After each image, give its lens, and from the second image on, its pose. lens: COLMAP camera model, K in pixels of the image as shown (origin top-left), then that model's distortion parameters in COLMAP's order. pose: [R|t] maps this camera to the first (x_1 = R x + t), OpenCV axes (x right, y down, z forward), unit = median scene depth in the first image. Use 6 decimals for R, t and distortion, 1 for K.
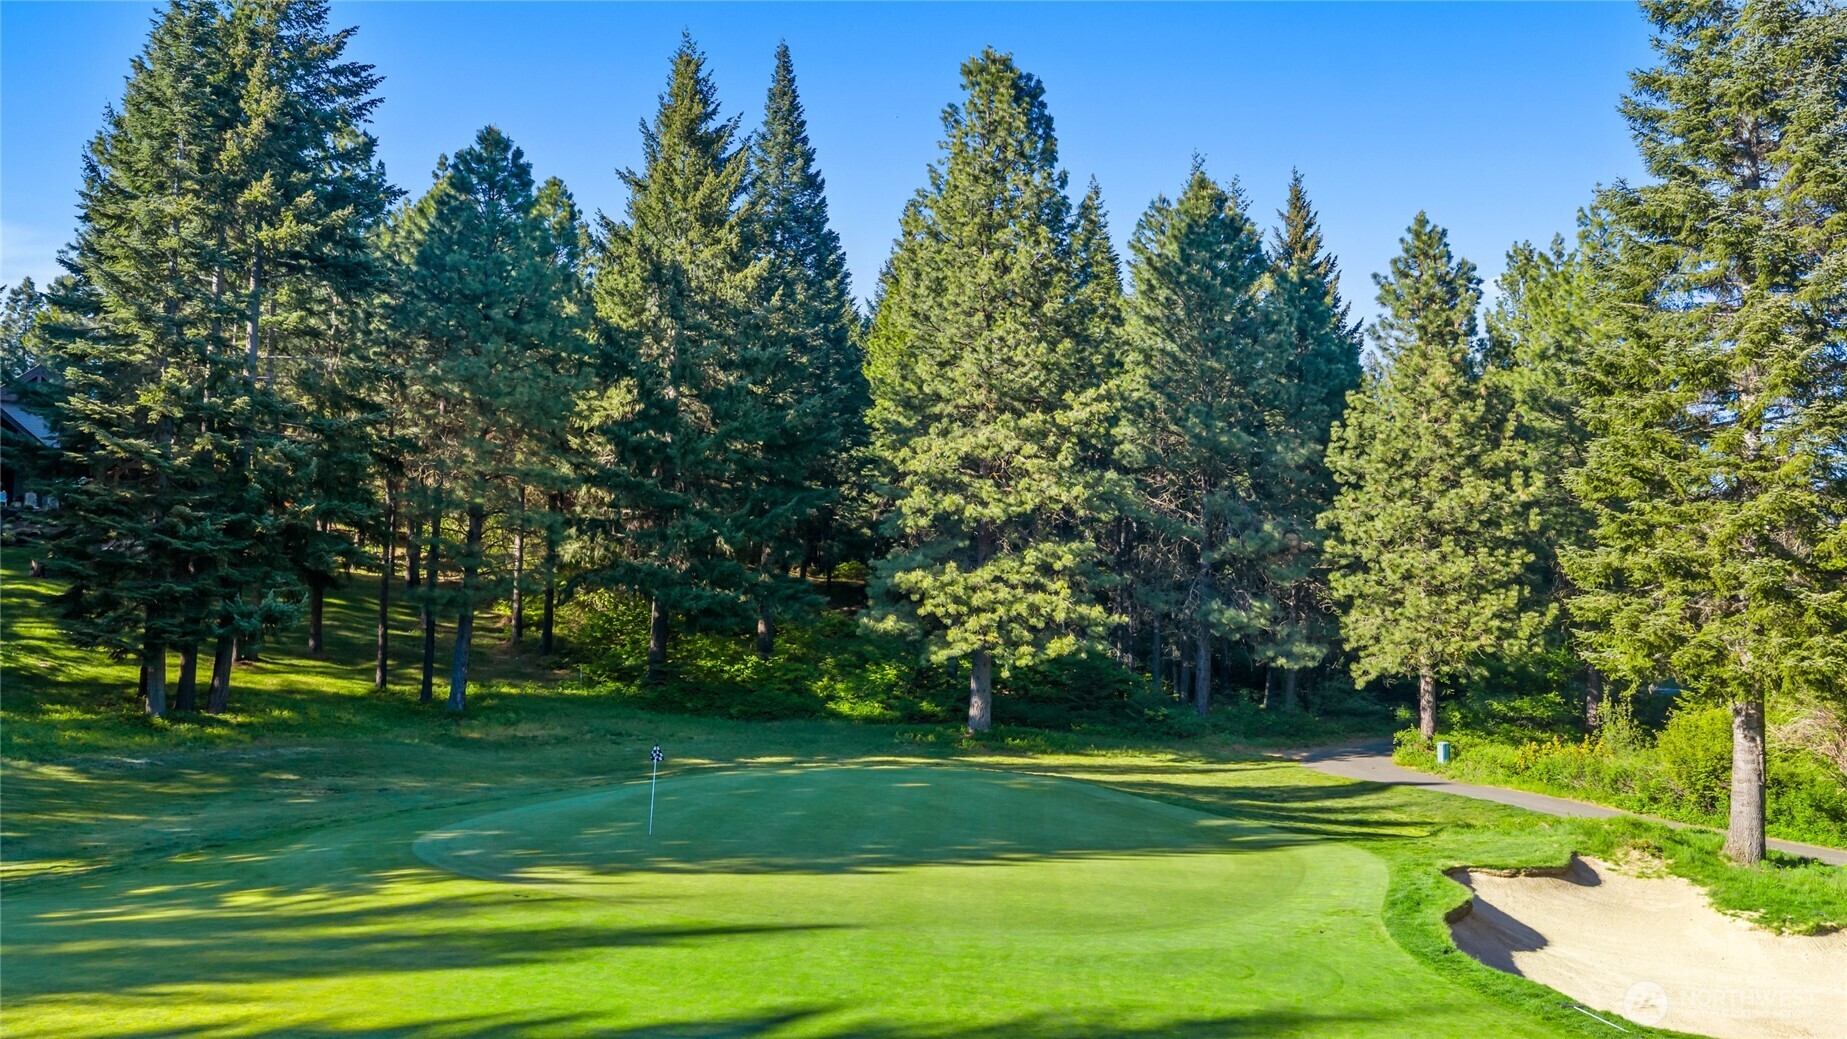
lens RADIAL K [[1517.5, 0, 921.5], [0, 1517.5, 507.9], [0, 0, 1]] dist [0.036663, -0.052741]
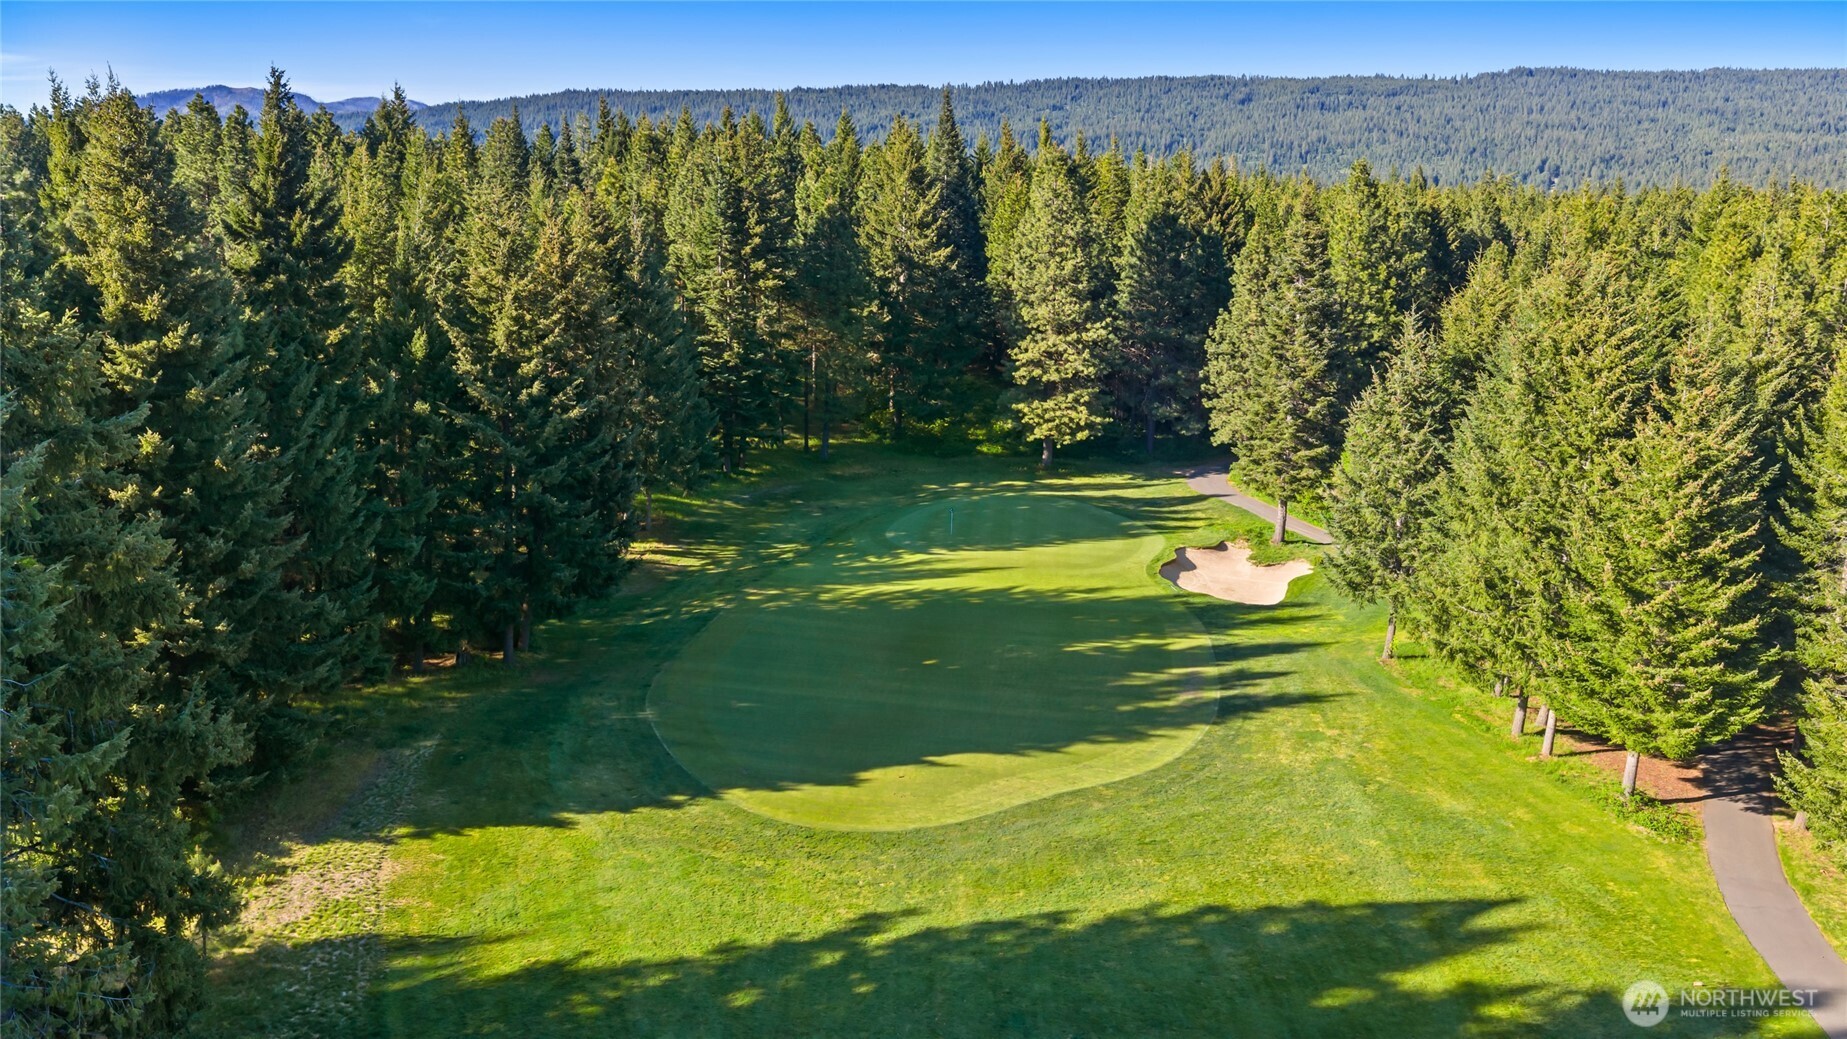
lens RADIAL K [[1517.5, 0, 911.2], [0, 1517.5, 529.3], [0, 0, 1]] dist [0.036663, -0.052741]
pose [[0.999050, 0.000730, -0.043562, -0.069377], [0.012002, 0.956562, 0.291282, -0.447978], [0.041882, -0.291528, 0.955645, -1.277260]]
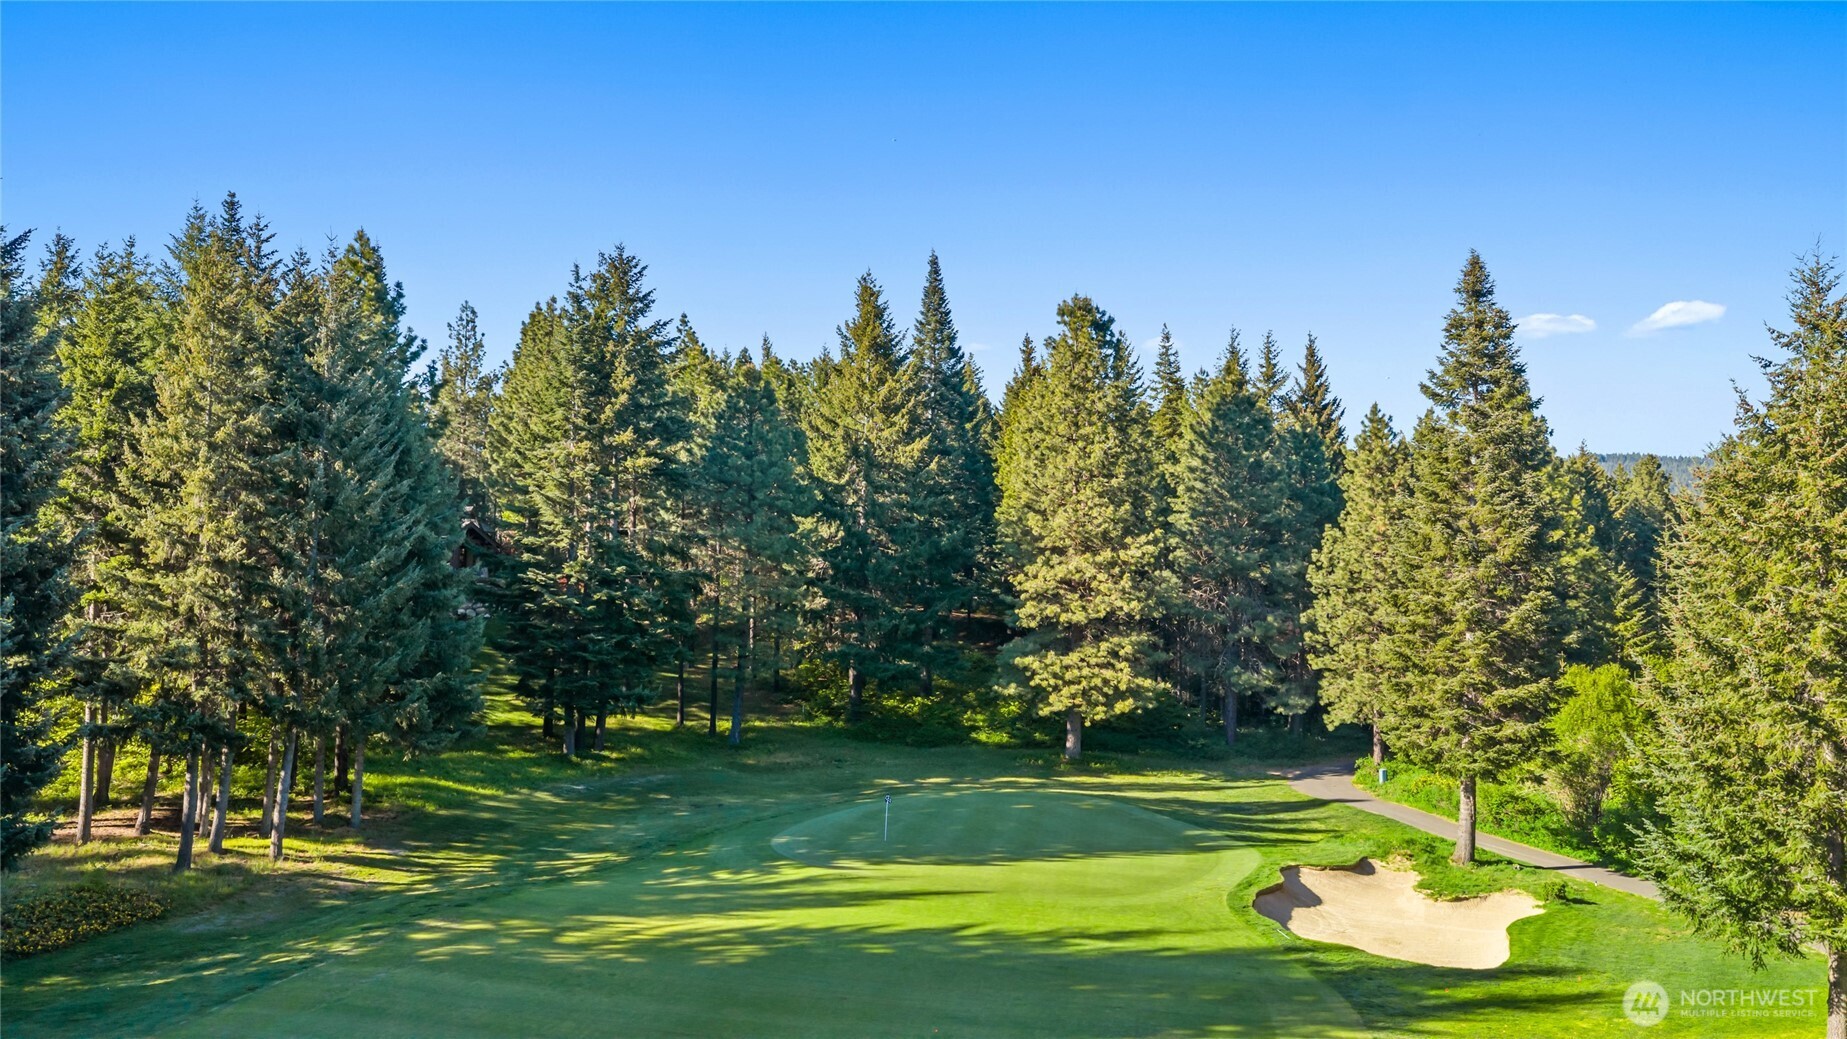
lens RADIAL K [[1517.5, 0, 914.8], [0, 1517.5, 504.0], [0, 0, 1]] dist [0.036663, -0.052741]
pose [[0.995653, -0.009946, -0.092609, 0.025038], [0.012748, 0.999477, 0.029715, -0.157323], [0.092265, -0.030767, 0.995259, -0.528439]]
